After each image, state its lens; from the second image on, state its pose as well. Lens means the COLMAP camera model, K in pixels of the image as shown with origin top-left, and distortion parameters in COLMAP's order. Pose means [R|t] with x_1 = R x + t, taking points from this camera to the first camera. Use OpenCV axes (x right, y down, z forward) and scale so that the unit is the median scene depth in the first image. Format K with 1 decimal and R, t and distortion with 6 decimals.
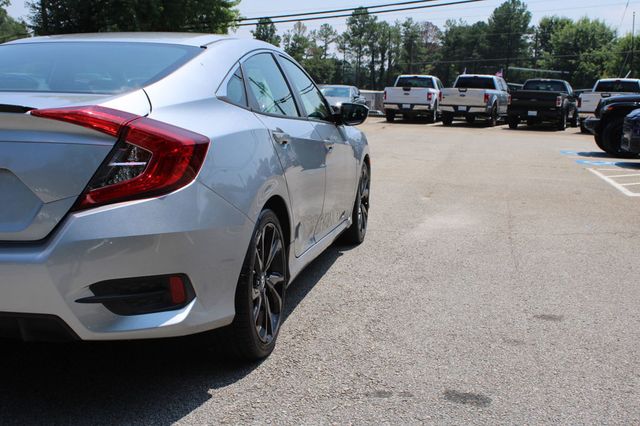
lens RADIAL K [[783.0, 0, 316.6], [0, 783.0, 209.5], [0, 0, 1]] dist [-0.051514, 0.000000]
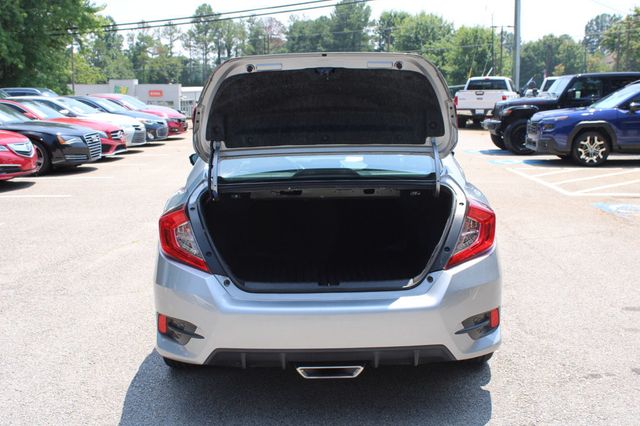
lens RADIAL K [[783.0, 0, 318.3], [0, 783.0, 220.6], [0, 0, 1]] dist [-0.051514, 0.000000]
pose [[0.978489, -0.065977, 0.195465, -0.044213], [0.061766, 0.997710, 0.027569, -0.007724], [-0.196836, -0.014903, 0.980323, -0.018776]]
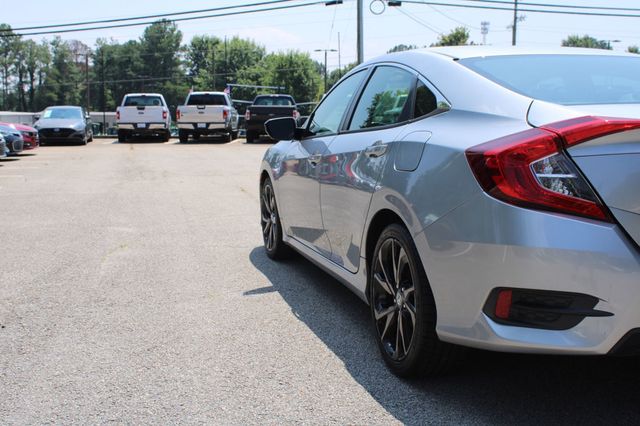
lens RADIAL K [[783.0, 0, 319.3], [0, 783.0, 208.8], [0, 0, 1]] dist [-0.051514, 0.000000]
pose [[0.897584, -0.079670, 0.433584, -0.080989], [0.090040, 0.995932, -0.003396, -0.003474], [-0.431550, 0.042088, 0.901107, 0.019680]]
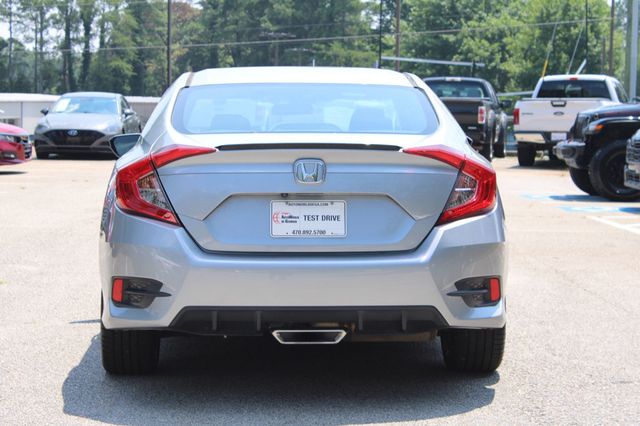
lens RADIAL K [[1570.2, 0, 324.1], [0, 1570.2, 214.8], [0, 0, 1]] dist [0.088680, 0.000000]
pose [[0.969834, -0.030194, 0.241889, -0.061392], [0.048051, 0.996509, -0.068264, 0.008346], [-0.238983, 0.077828, 0.967900, -0.080748]]
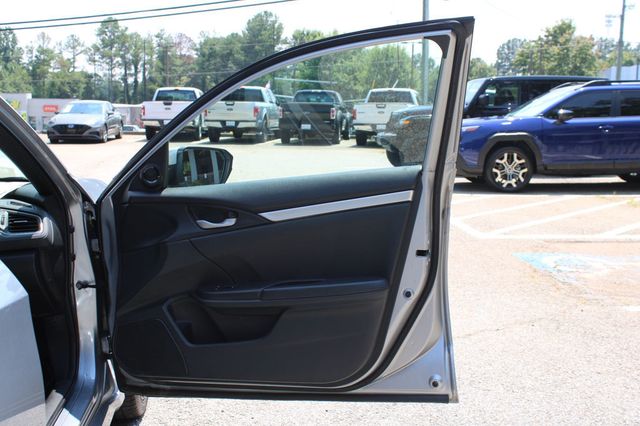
lens RADIAL K [[783.0, 0, 317.8], [0, 783.0, 225.6], [0, 0, 1]] dist [-0.051514, 0.000000]
pose [[0.952761, -0.061088, 0.297514, 0.002819], [0.059639, 0.998122, 0.013953, -0.011104], [-0.297807, 0.004450, 0.954616, 0.064116]]
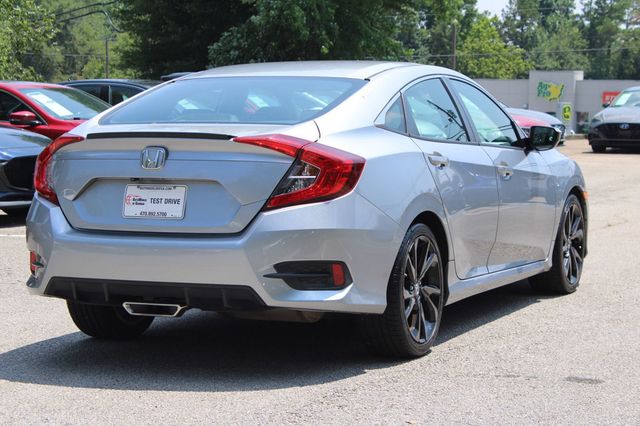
lens RADIAL K [[1570.2, 0, 320.2], [0, 1570.2, 211.0], [0, 0, 1]] dist [0.088680, 0.000000]
pose [[0.977813, -0.003861, -0.209444, 0.019844], [-0.012240, 0.997069, -0.075525, 0.011410], [0.209122, 0.076412, 0.974900, -0.090943]]
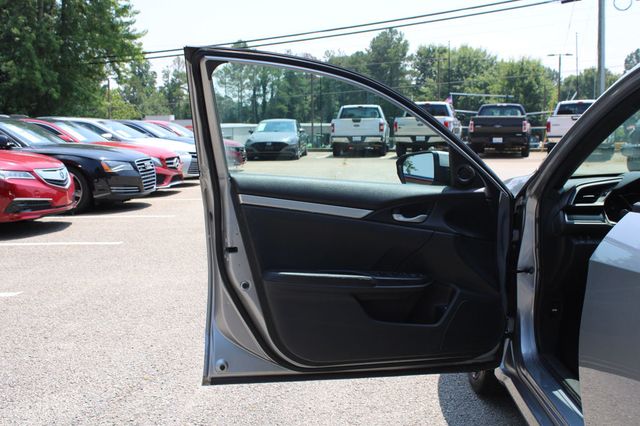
lens RADIAL K [[783.0, 0, 313.5], [0, 783.0, 215.8], [0, 0, 1]] dist [-0.051514, 0.000000]
pose [[0.986146, -0.057953, 0.155429, -0.058153], [0.063250, 0.997566, -0.029355, -0.012174], [-0.153349, 0.038780, 0.987411, 0.069505]]
